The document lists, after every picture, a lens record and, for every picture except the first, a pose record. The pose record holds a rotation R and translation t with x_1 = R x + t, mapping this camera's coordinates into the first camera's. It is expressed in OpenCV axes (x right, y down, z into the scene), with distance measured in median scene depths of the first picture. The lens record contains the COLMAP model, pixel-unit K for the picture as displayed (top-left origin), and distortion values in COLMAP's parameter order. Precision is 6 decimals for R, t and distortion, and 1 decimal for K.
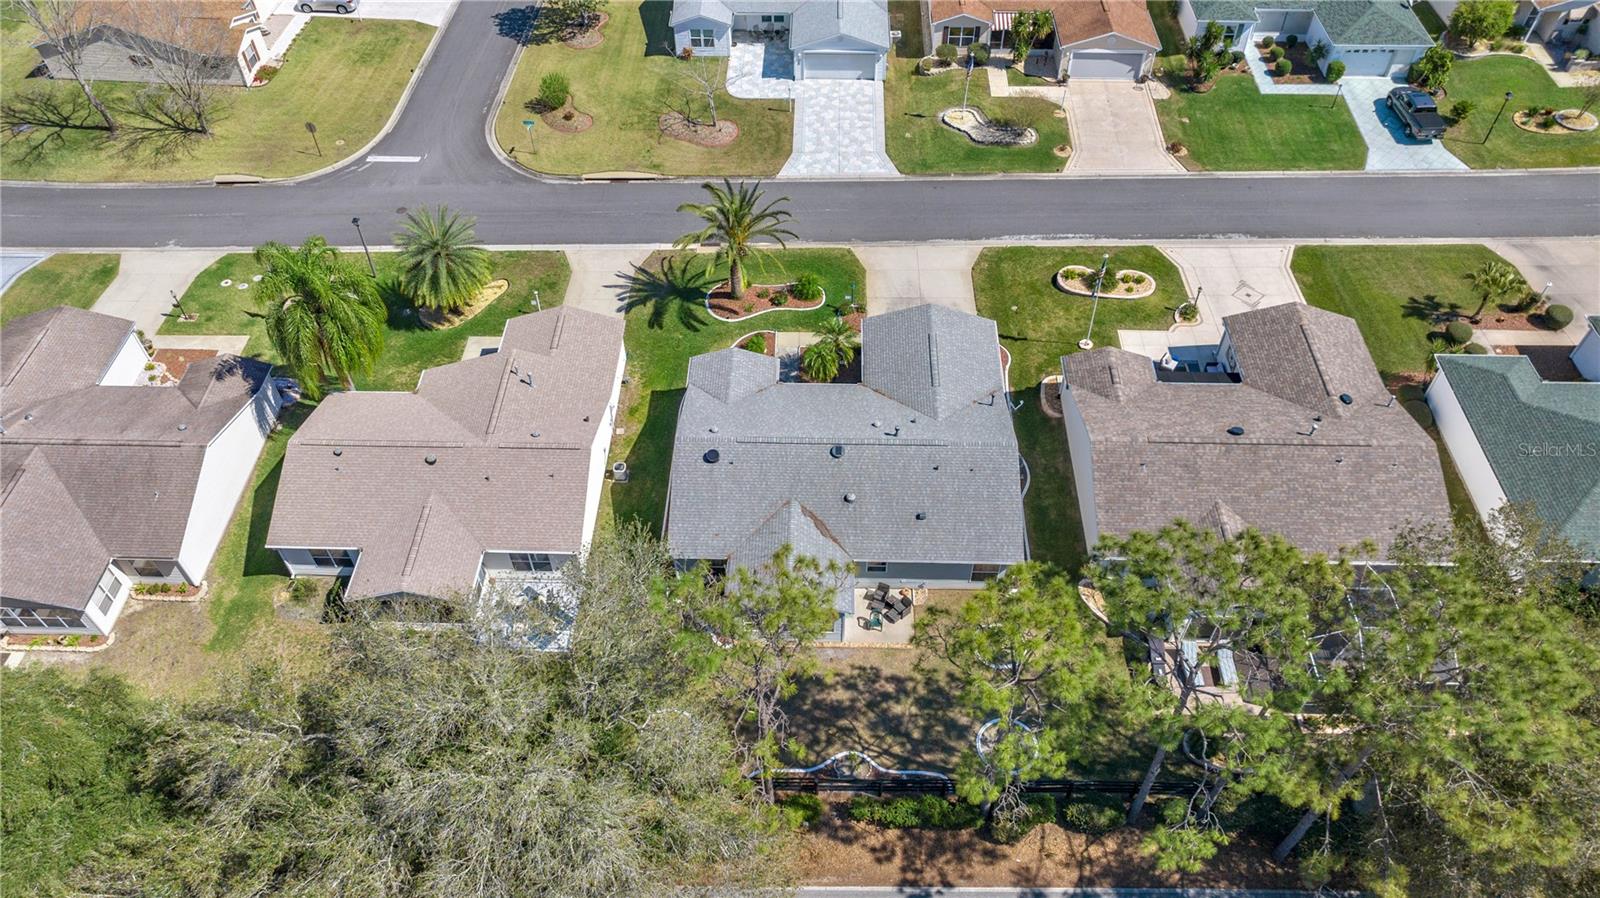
lens RADIAL K [[1128.1, 0, 800.0], [0, 1128.1, 449.0], [0, 0, 1]] dist [-0.006720, -0.000911]
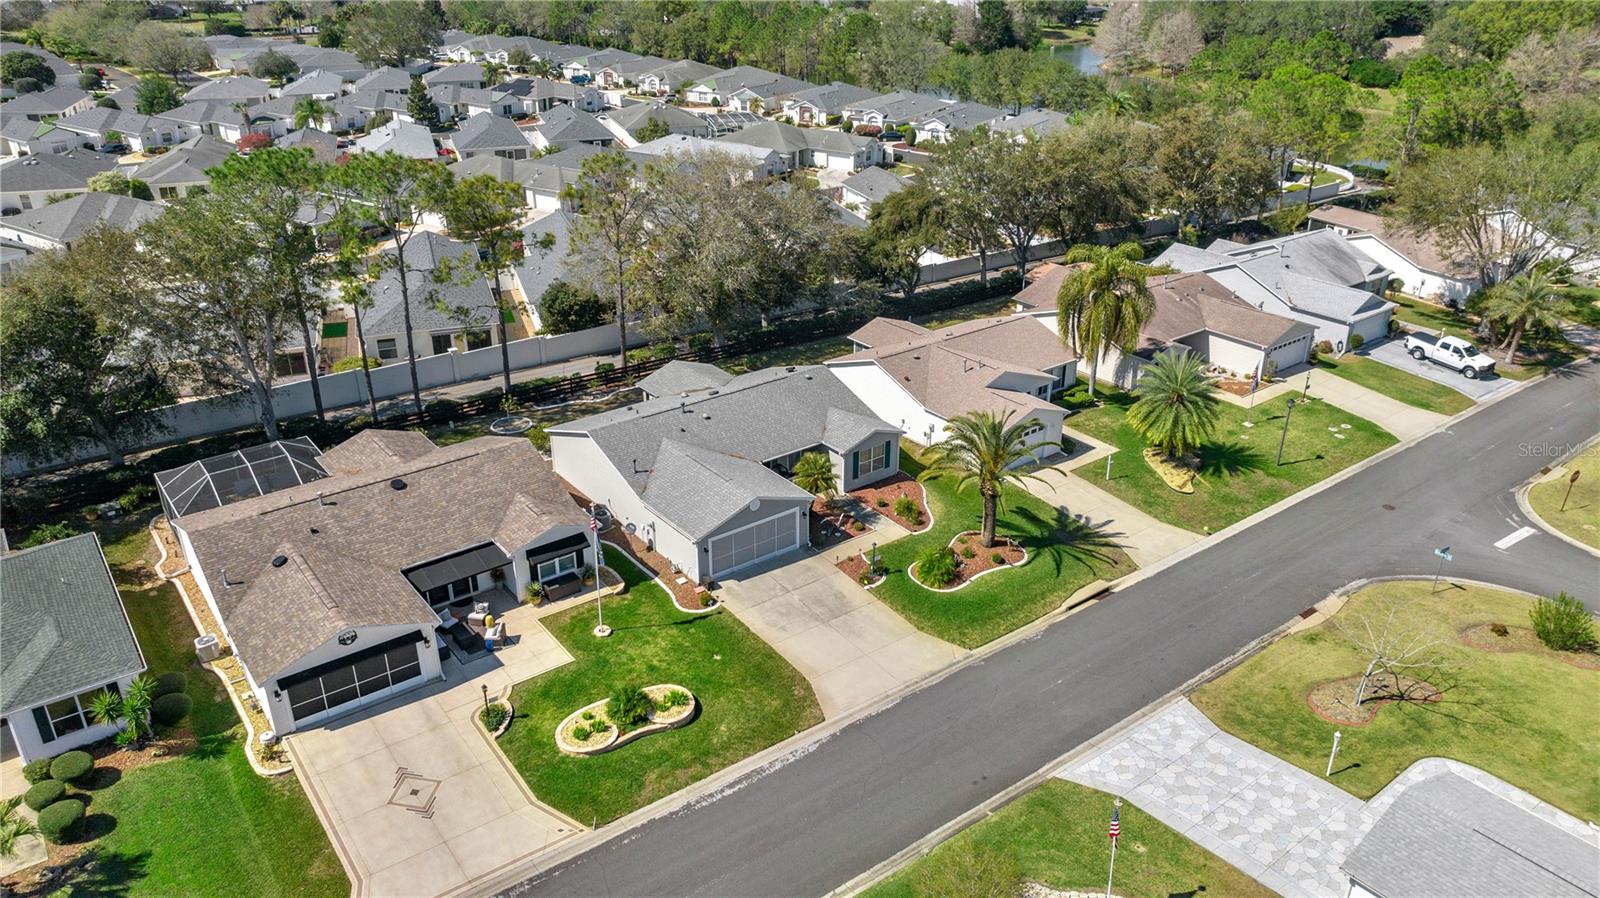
lens RADIAL K [[1121.2, 0, 802.0], [0, 1121.2, 433.9], [0, 0, 1]] dist [-0.021592, -0.000997]
pose [[-0.775929, 0.267440, -0.571324, 0.705734], [-0.466855, 0.365638, 0.805205, -1.067803], [0.424242, 0.891507, -0.158853, 1.345606]]
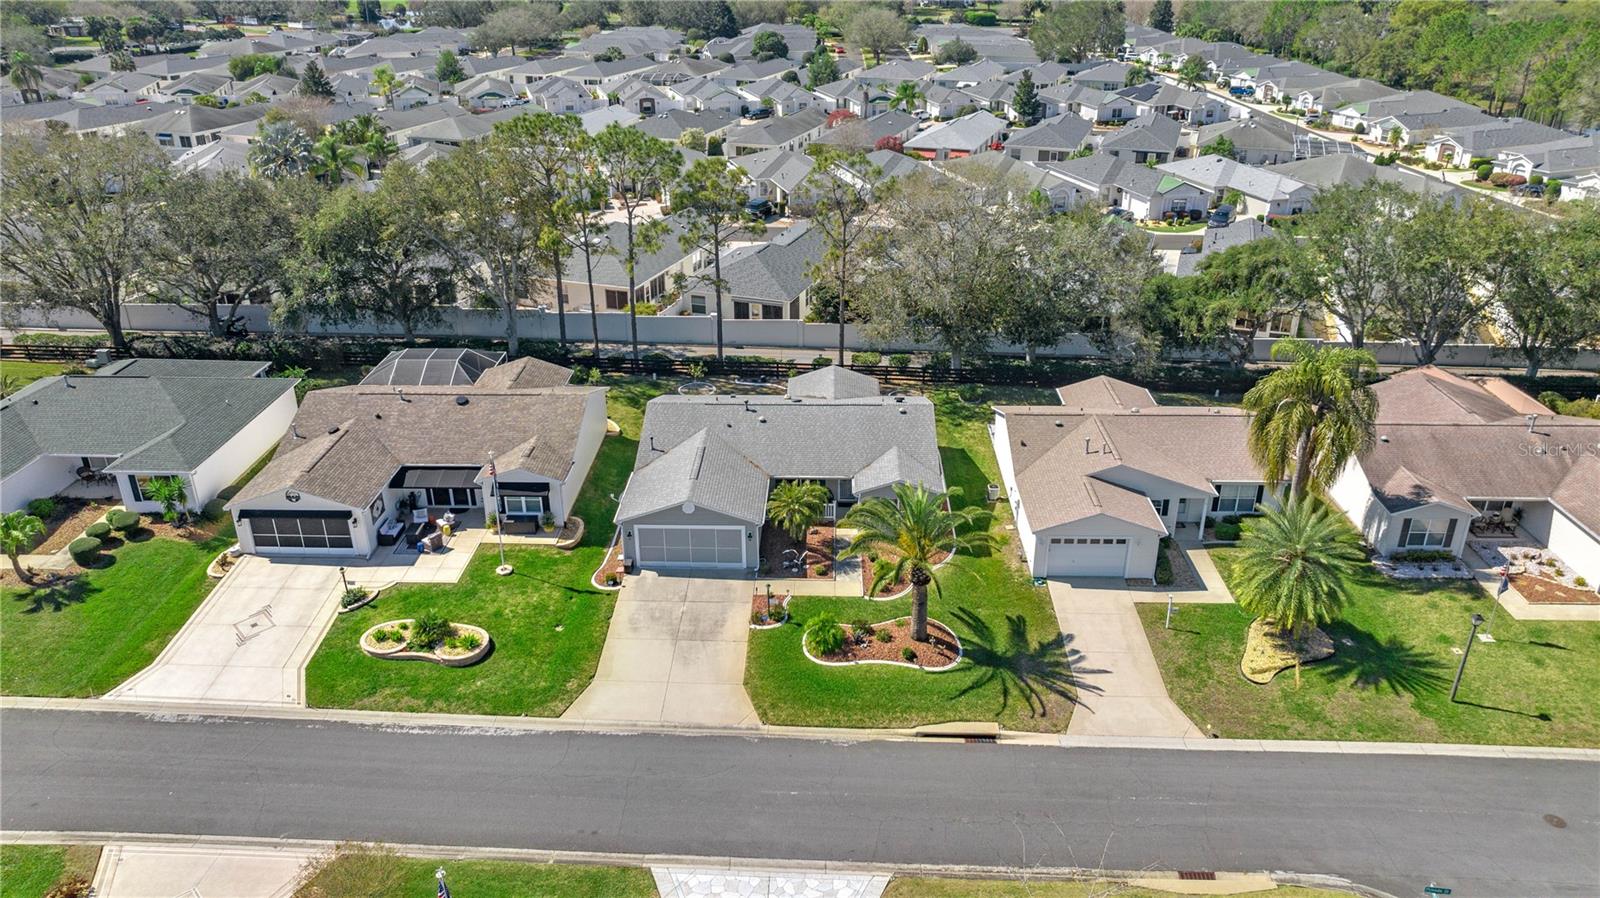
lens RADIAL K [[1121.2, 0, 802.0], [0, 1121.2, 433.9], [0, 0, 1]] dist [-0.021592, -0.000997]
pose [[-0.999926, 0.011135, 0.004829, 0.023258], [0.007942, 0.299490, 0.954066, -1.199833], [0.009177, 0.954034, -0.299557, 1.471921]]
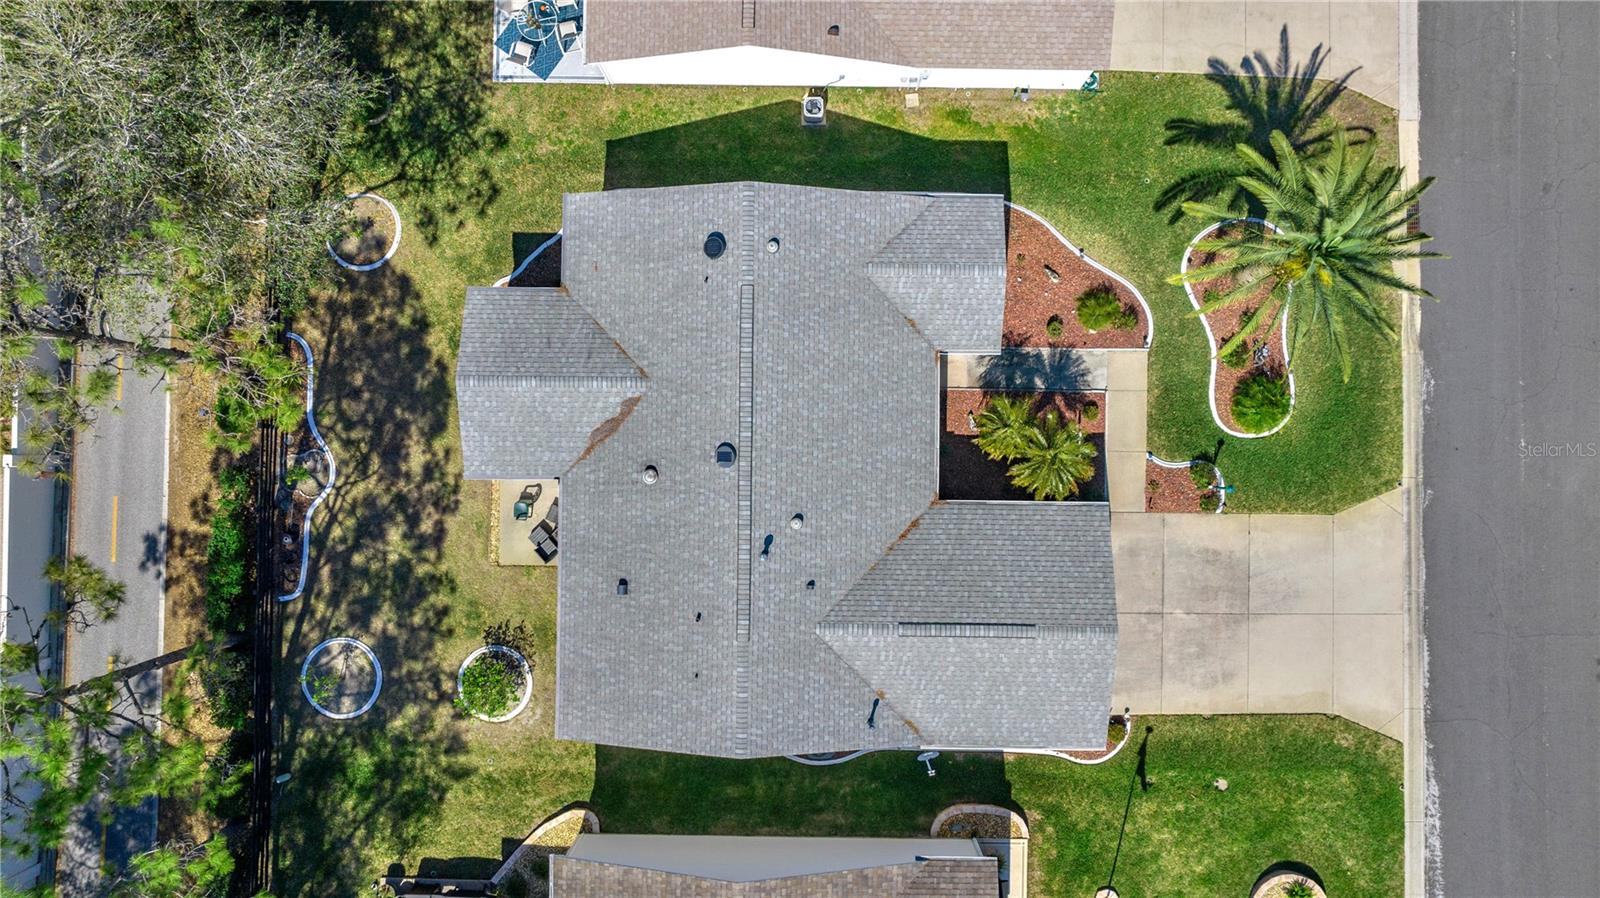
lens RADIAL K [[1121.2, 0, 802.0], [0, 1121.2, 433.9], [0, 0, 1]] dist [-0.021592, -0.000997]
pose [[0.015496, 0.999871, -0.004162, 0.026417], [-0.743969, 0.014311, 0.668061, -0.448730], [0.668034, -0.007256, 0.744095, 0.618570]]
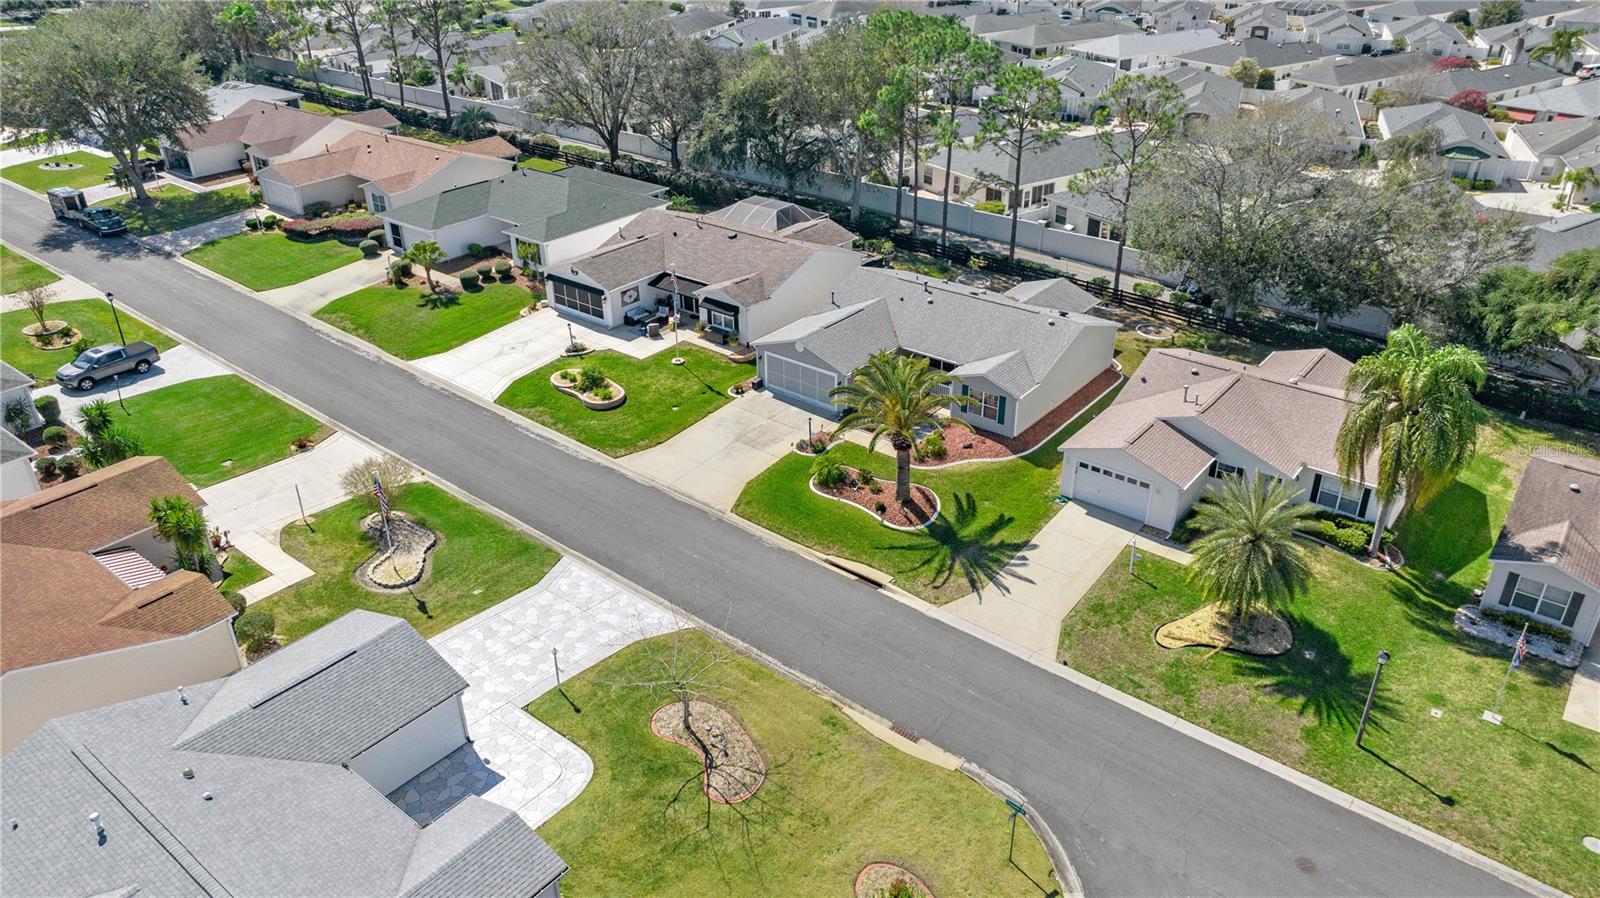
lens RADIAL K [[1105.6, 0, 806.1], [0, 1105.6, 449.0], [0, 0, 1]] dist [-0.005340, -0.001471]
pose [[-0.798879, -0.275196, 0.534845, -0.577282], [0.458569, 0.296763, 0.837643, -1.170301], [-0.389238, 0.914439, -0.110882, 1.460029]]
